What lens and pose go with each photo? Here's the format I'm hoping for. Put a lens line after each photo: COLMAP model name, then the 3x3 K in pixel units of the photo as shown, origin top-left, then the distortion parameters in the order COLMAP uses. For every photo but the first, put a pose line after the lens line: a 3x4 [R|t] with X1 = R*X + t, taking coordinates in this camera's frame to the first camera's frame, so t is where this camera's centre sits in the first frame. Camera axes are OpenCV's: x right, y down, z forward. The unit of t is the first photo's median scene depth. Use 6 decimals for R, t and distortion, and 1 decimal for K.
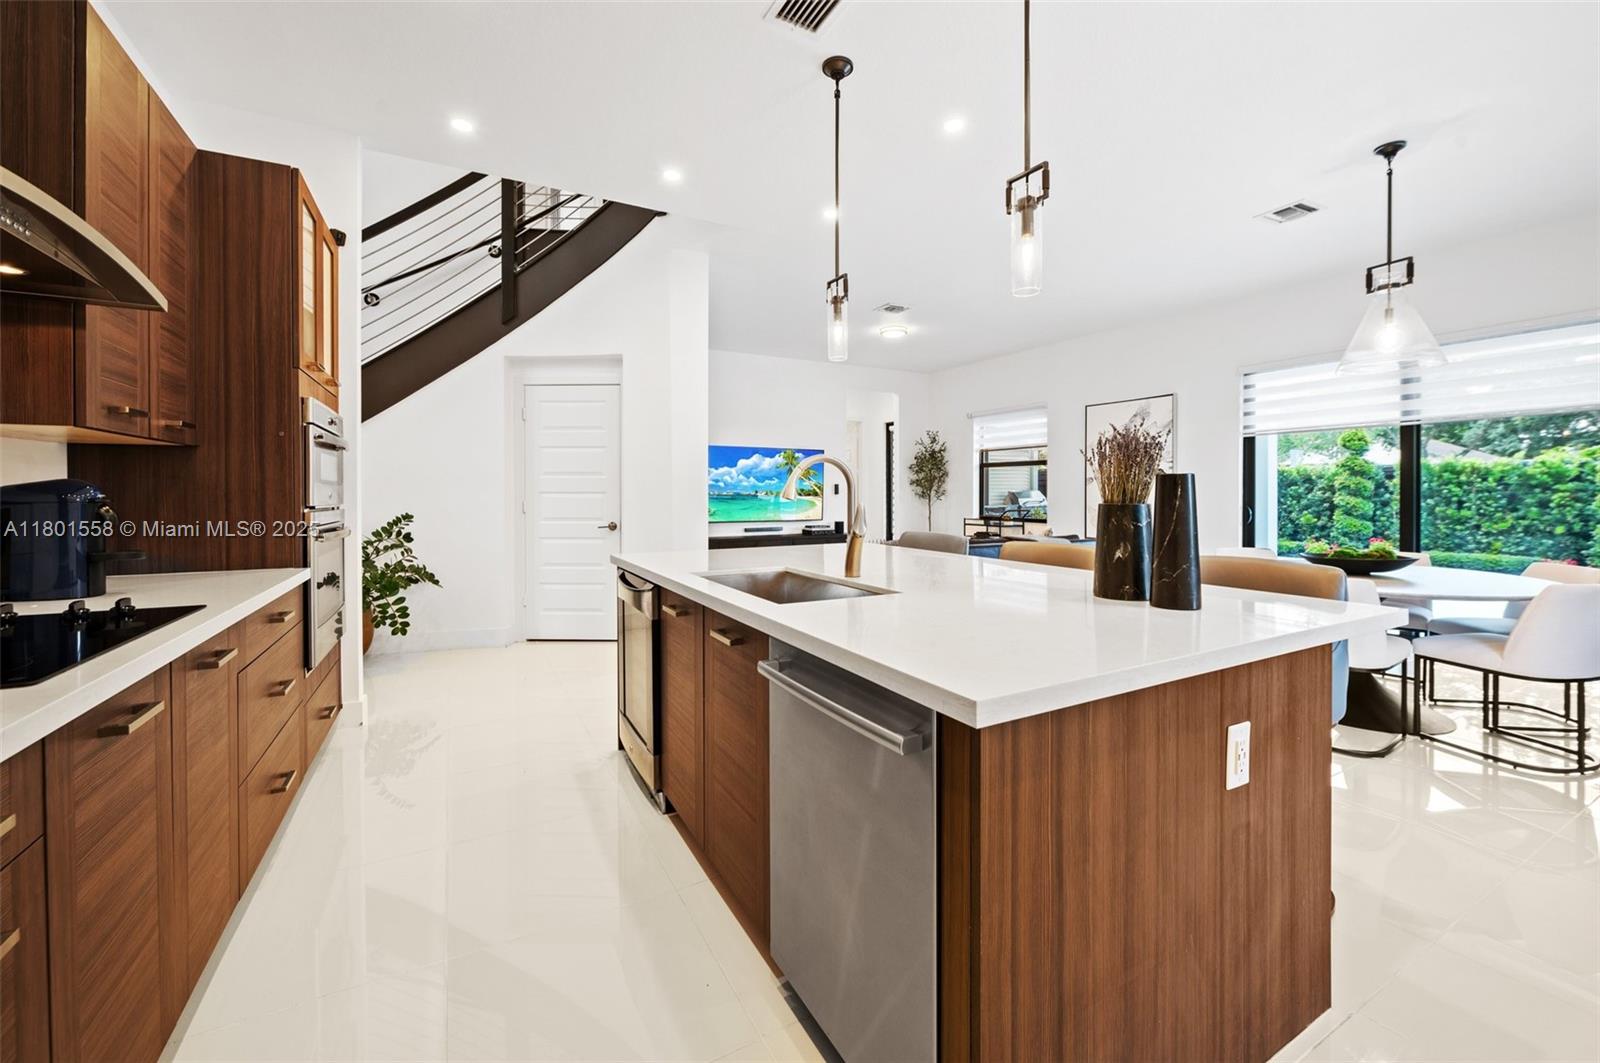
lens RADIAL K [[638.3, 0, 787.5], [0, 638.3, 499.4], [0, 0, 1]] dist [-0.026707, -0.000350]
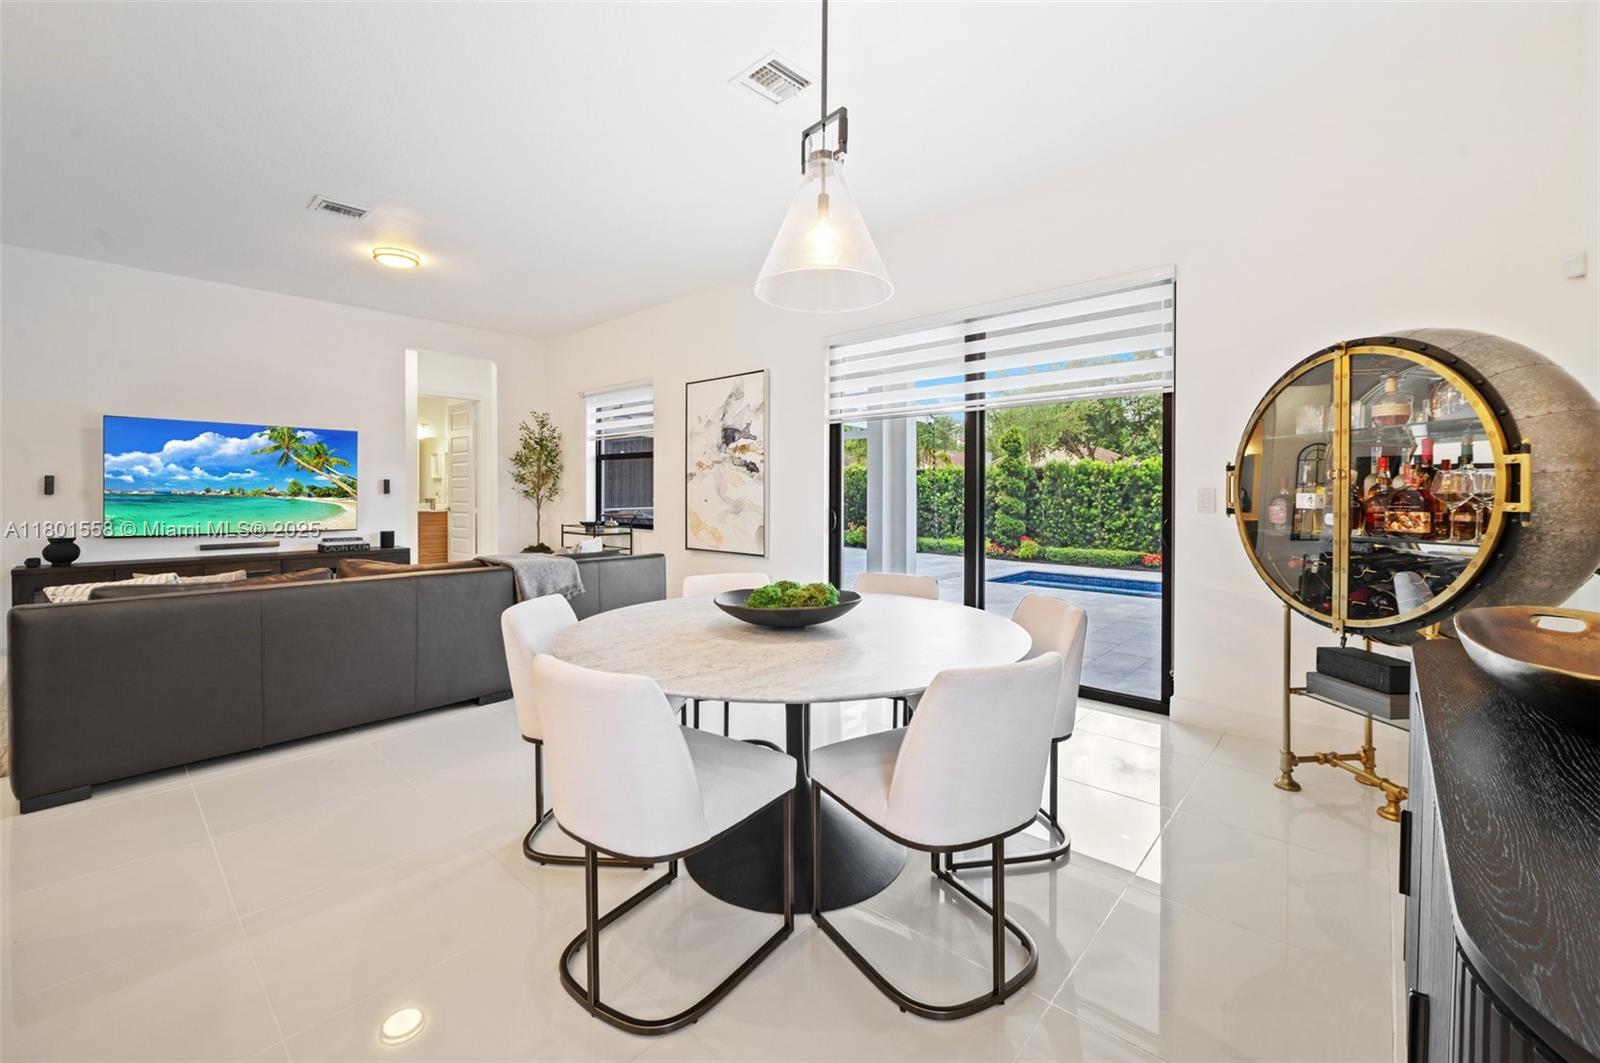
lens RADIAL K [[638.3, 0, 839.6], [0, 638.3, 509.3], [0, 0, 1]] dist [-0.026707, -0.000350]
pose [[0.924211, -0.008452, 0.381787, 0.283474], [0.002216, 0.999857, 0.016771, -0.001417], [-0.381875, -0.014654, 0.924098, 0.154217]]
